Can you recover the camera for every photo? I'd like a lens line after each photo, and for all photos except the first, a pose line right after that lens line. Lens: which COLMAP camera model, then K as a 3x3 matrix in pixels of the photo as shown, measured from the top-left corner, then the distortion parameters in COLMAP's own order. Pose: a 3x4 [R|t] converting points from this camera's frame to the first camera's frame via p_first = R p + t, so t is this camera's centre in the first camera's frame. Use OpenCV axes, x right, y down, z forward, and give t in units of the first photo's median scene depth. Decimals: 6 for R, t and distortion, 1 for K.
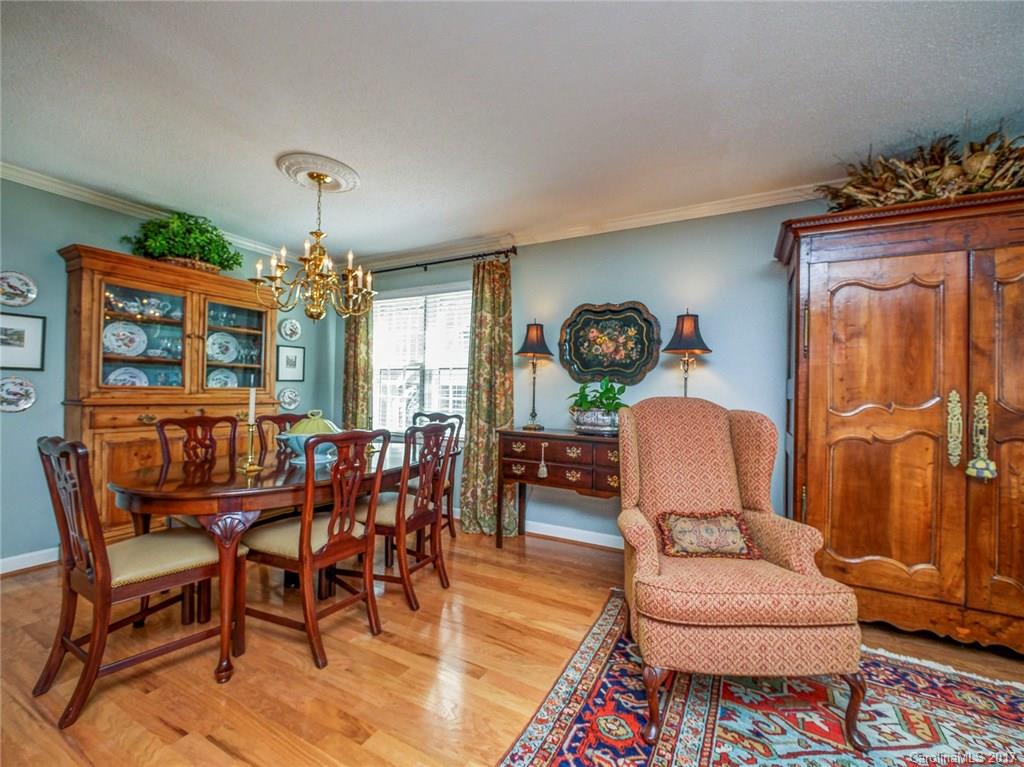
lens RADIAL K [[442.2, 0, 515.1], [0, 442.2, 383.4], [0, 0, 1]] dist [-0.002153, -0.000722]
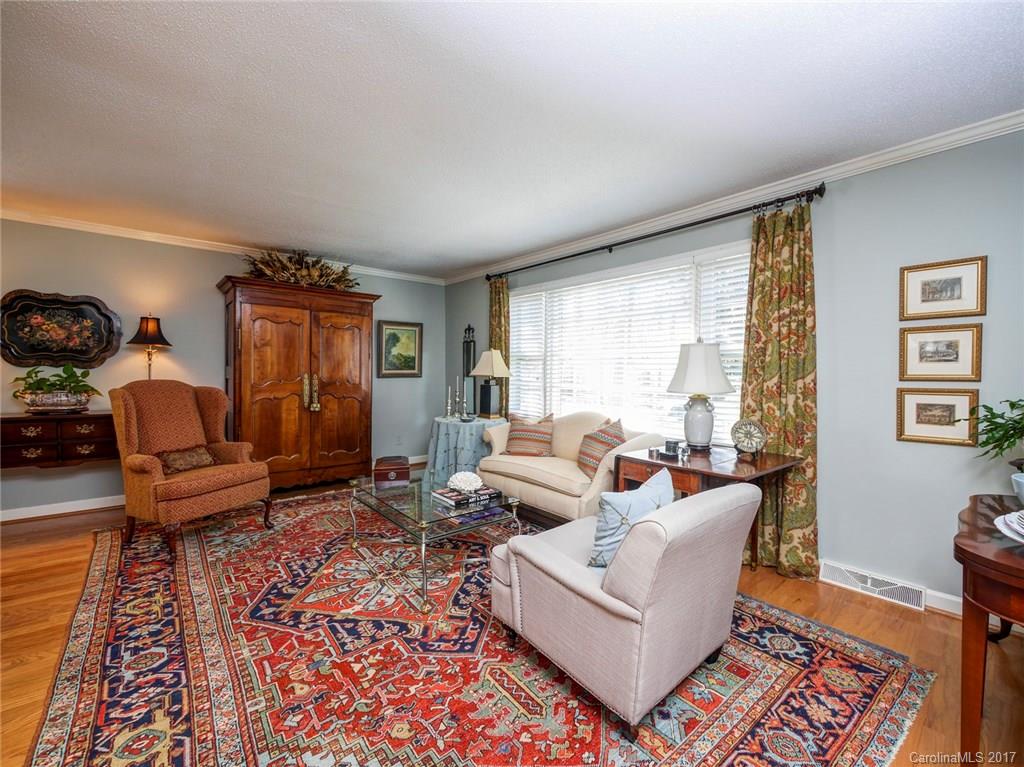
lens RADIAL K [[442.2, 0, 515.1], [0, 442.2, 383.4], [0, 0, 1]] dist [-0.002153, -0.000722]
pose [[0.378648, -0.037791, 0.924769, -0.370200], [-0.019410, 0.998622, 0.048757, -0.035193], [-0.925337, -0.036411, 0.377393, -0.454683]]
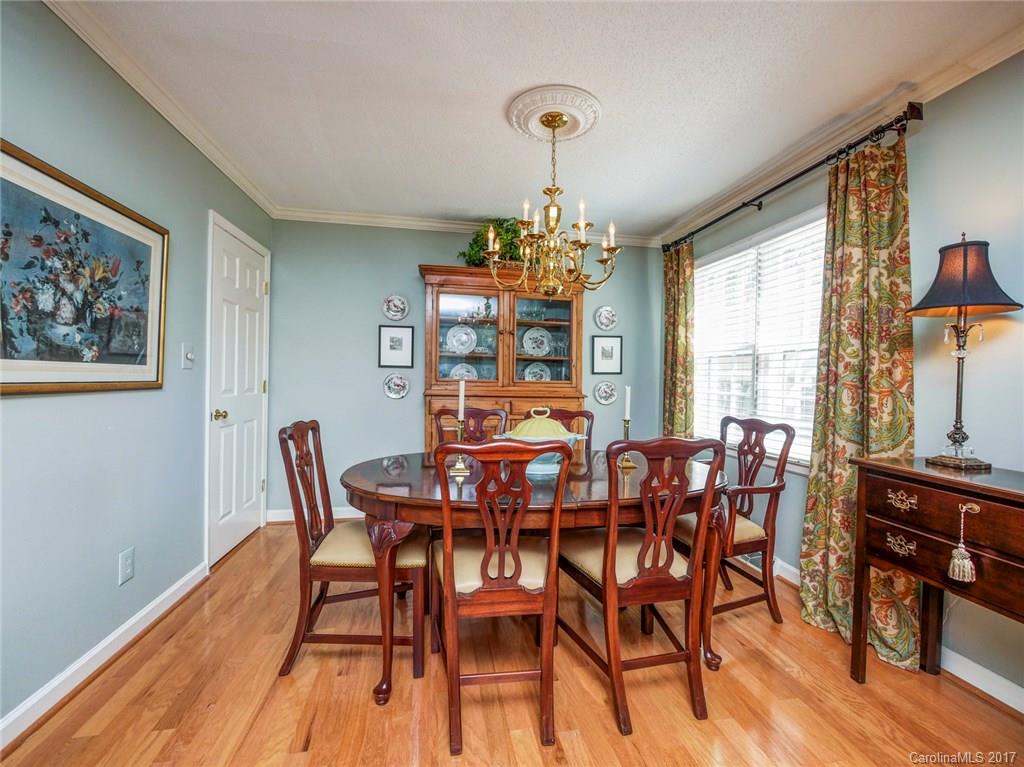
lens RADIAL K [[442.2, 0, 515.1], [0, 442.2, 383.4], [0, 0, 1]] dist [-0.002153, -0.000722]
pose [[0.627976, 0.002822, -0.778227, 0.116394], [0.006711, 0.999937, 0.009041, 0.006582], [0.778204, -0.010900, 0.627918, 0.347509]]
